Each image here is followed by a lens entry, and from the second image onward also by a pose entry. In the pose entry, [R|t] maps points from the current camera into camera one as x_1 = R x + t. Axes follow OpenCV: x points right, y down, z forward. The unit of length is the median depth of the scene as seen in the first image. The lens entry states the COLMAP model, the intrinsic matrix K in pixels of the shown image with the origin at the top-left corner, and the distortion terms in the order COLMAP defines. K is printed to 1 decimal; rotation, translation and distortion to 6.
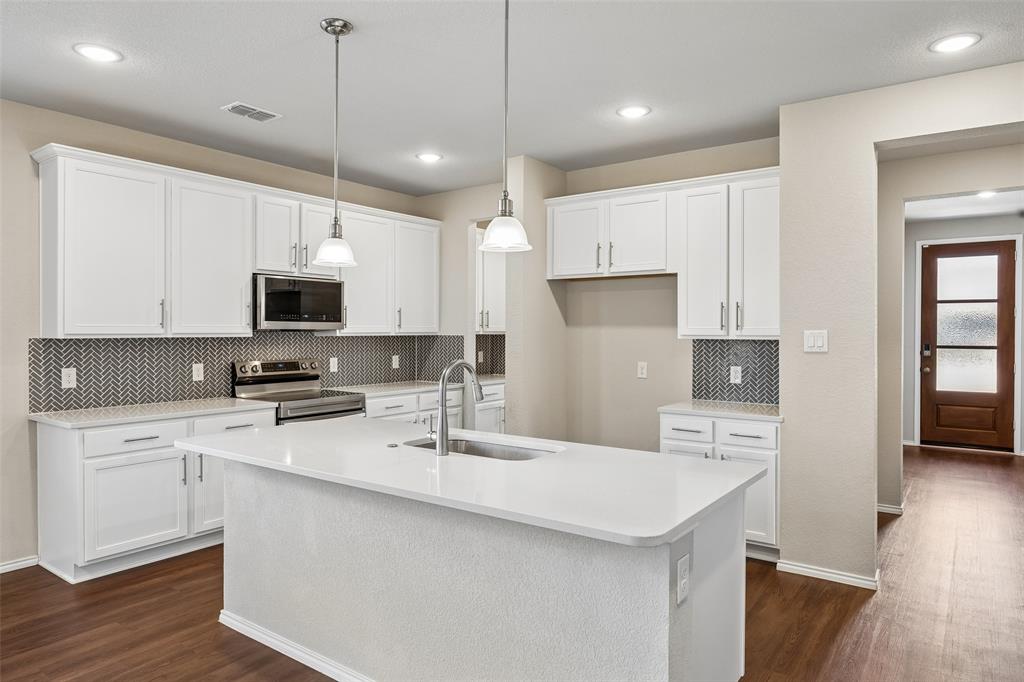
lens RADIAL K [[630.7, 0, 515.8], [0, 630.7, 340.7], [0, 0, 1]] dist [-0.017832, -0.001065]
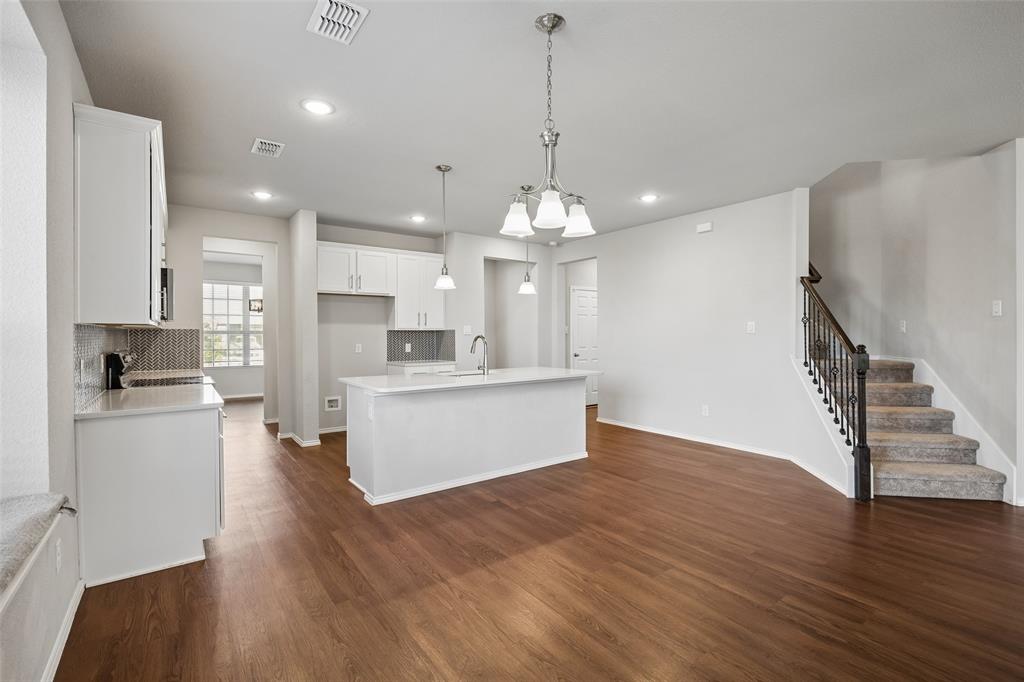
lens RADIAL K [[470.1, 0, 515.1], [0, 470.1, 333.9], [0, 0, 1]] dist [0.000061, -0.000183]
pose [[0.322659, -0.010544, 0.946457, -0.983940], [0.011601, 0.999907, 0.007184, 0.002757], [-0.946444, 0.008662, 0.322751, 0.174290]]
